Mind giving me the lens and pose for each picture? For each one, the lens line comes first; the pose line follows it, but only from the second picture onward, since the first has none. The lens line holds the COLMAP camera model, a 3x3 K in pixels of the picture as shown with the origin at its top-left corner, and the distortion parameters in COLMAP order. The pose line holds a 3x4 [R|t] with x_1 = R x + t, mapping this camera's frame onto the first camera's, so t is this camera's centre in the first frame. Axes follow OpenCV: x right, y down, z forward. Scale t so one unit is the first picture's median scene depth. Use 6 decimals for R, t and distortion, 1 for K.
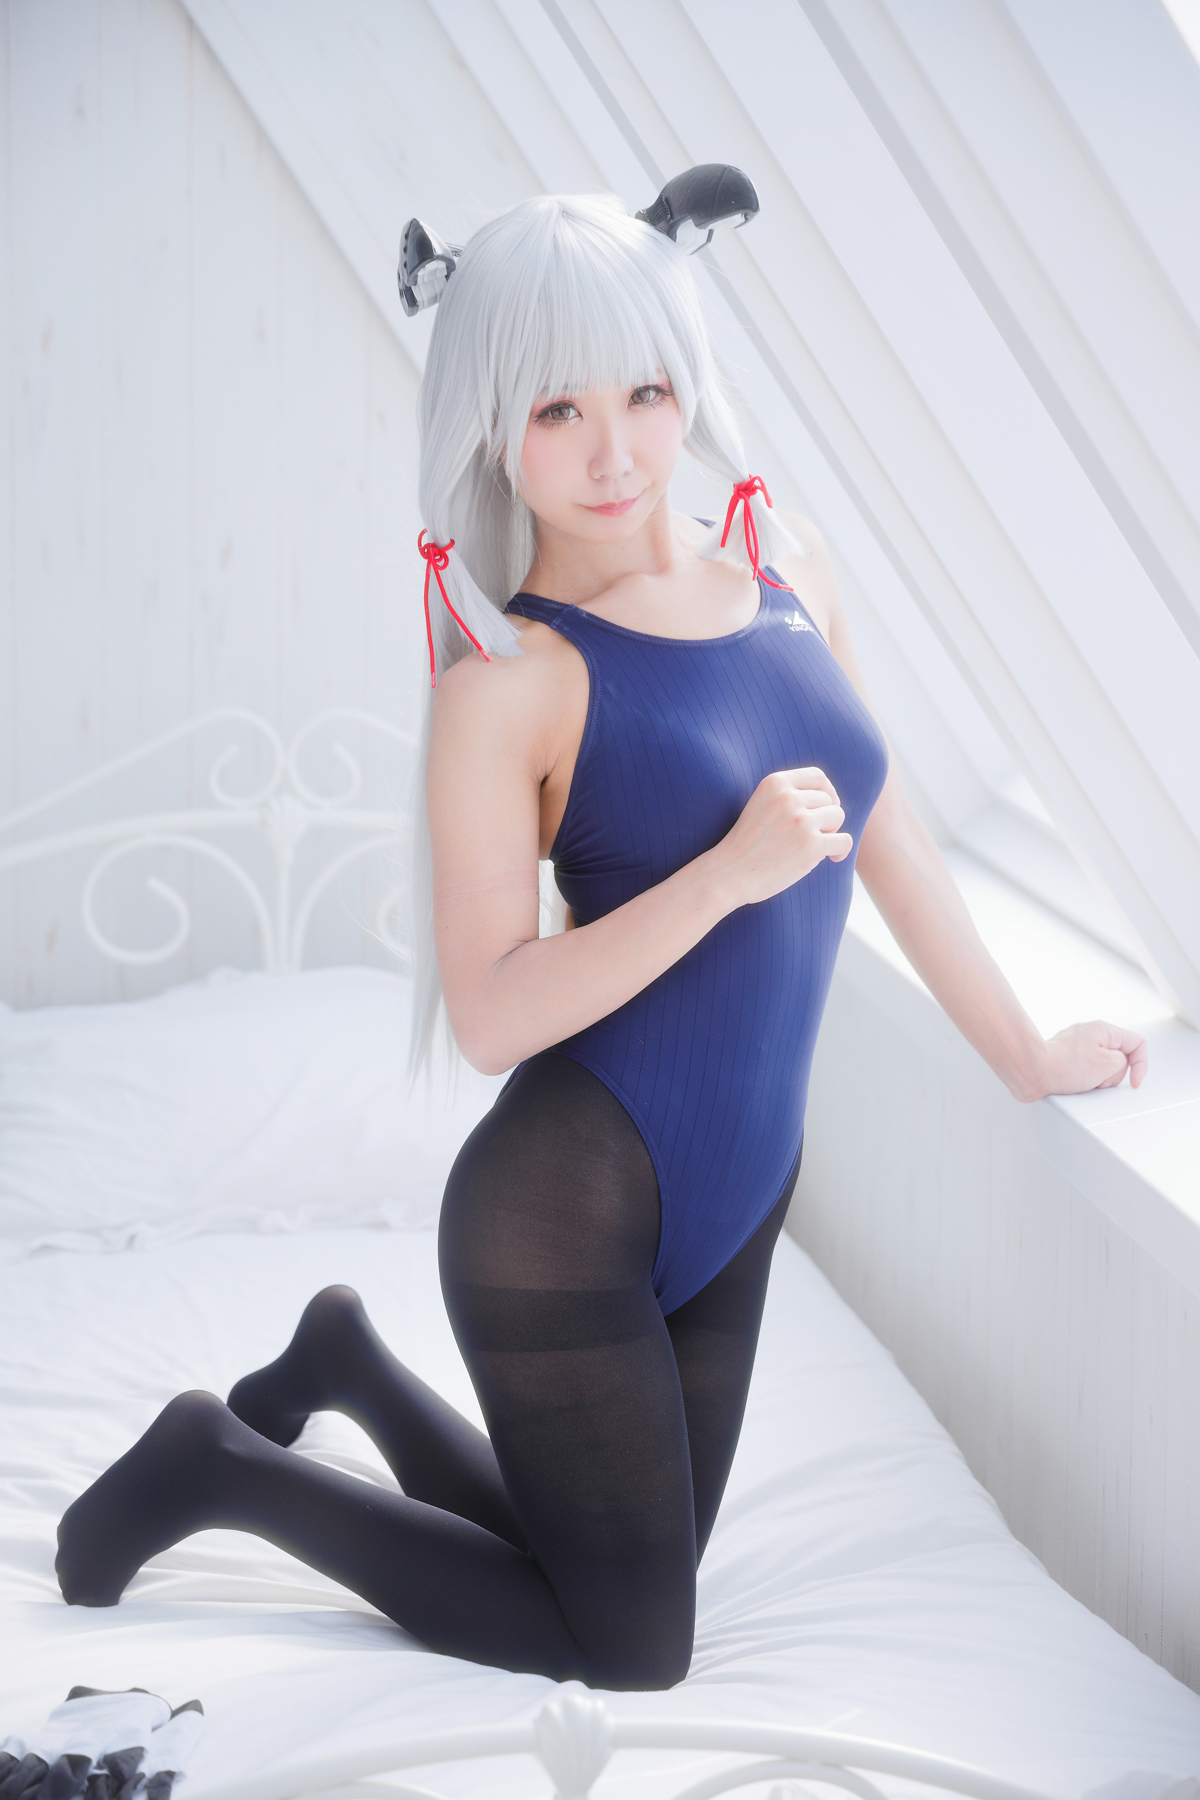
lens RADIAL K [[4388.3, 0, 604.7], [0, 4388.3, 860.6], [0, 0, 1]] dist [-0.005435, 0.558810]
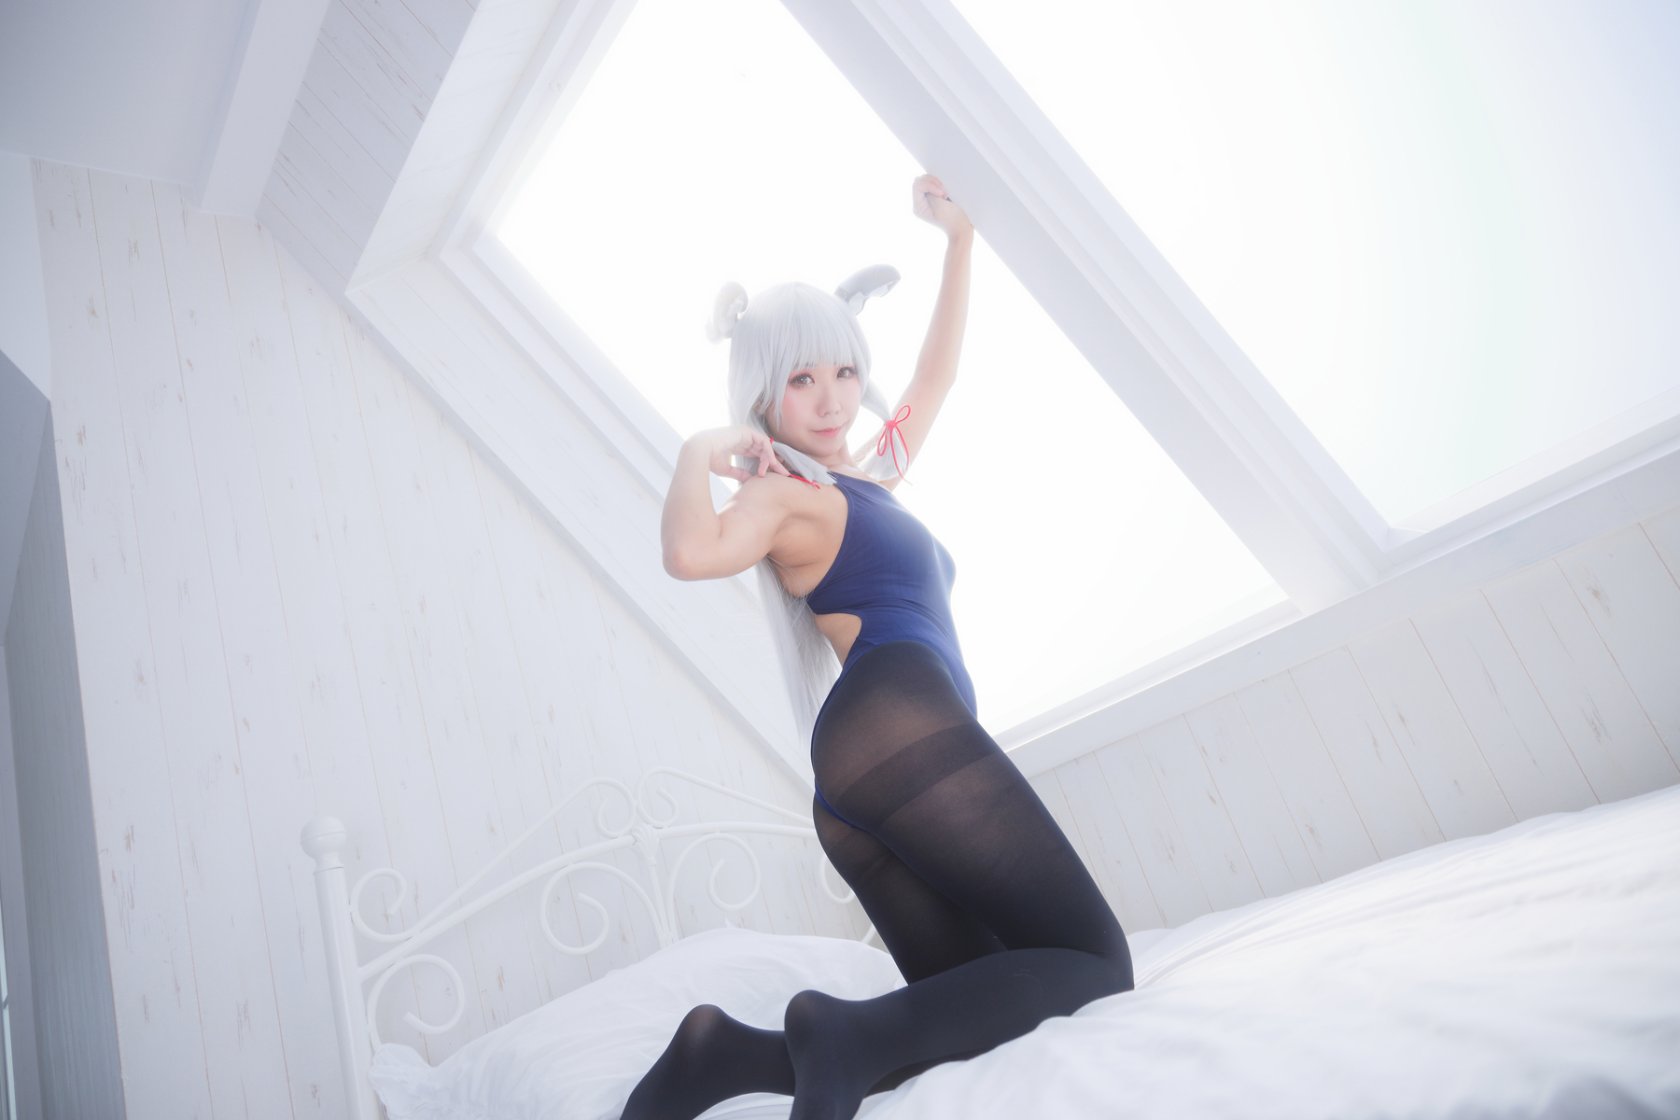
lens RADIAL K [[1116.2, 0, 843.5], [0, 1116.2, 560.9], [0, 0, 1]] dist [-0.002400, -0.001091]
pose [[0.821699, -0.103161, 0.560508, -0.248770], [0.382455, 0.828962, -0.408106, 0.108449], [-0.422539, 0.549710, 0.720611, 0.665077]]
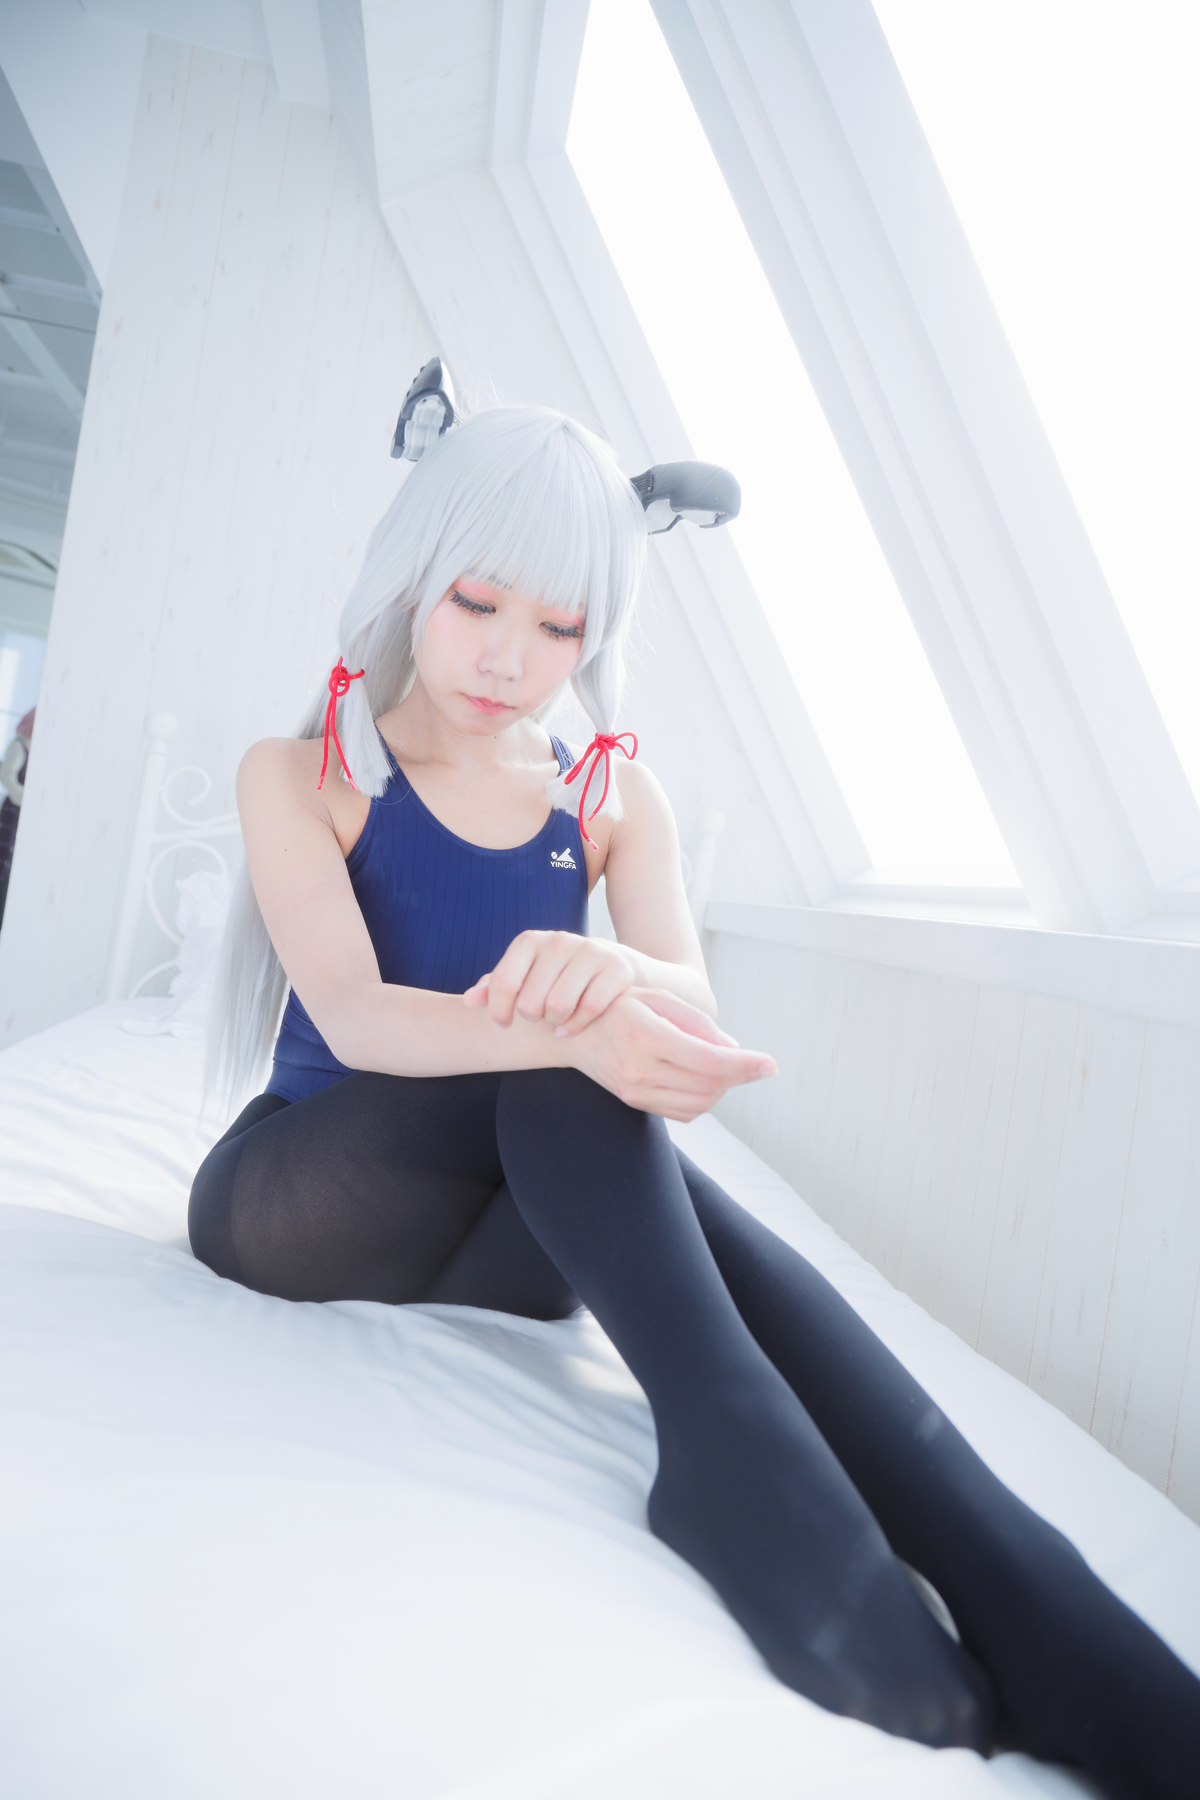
lens RADIAL K [[1202.8, 0, 600.0], [0, 1202.8, 900.0], [0, 0, 1]] dist [-0.001857, 0.001410]
pose [[0.989209, 0.146211, -0.009348, -0.001247], [-0.145963, 0.978002, -0.149020, 0.084539], [-0.012646, 0.148776, 0.988790, 0.576203]]
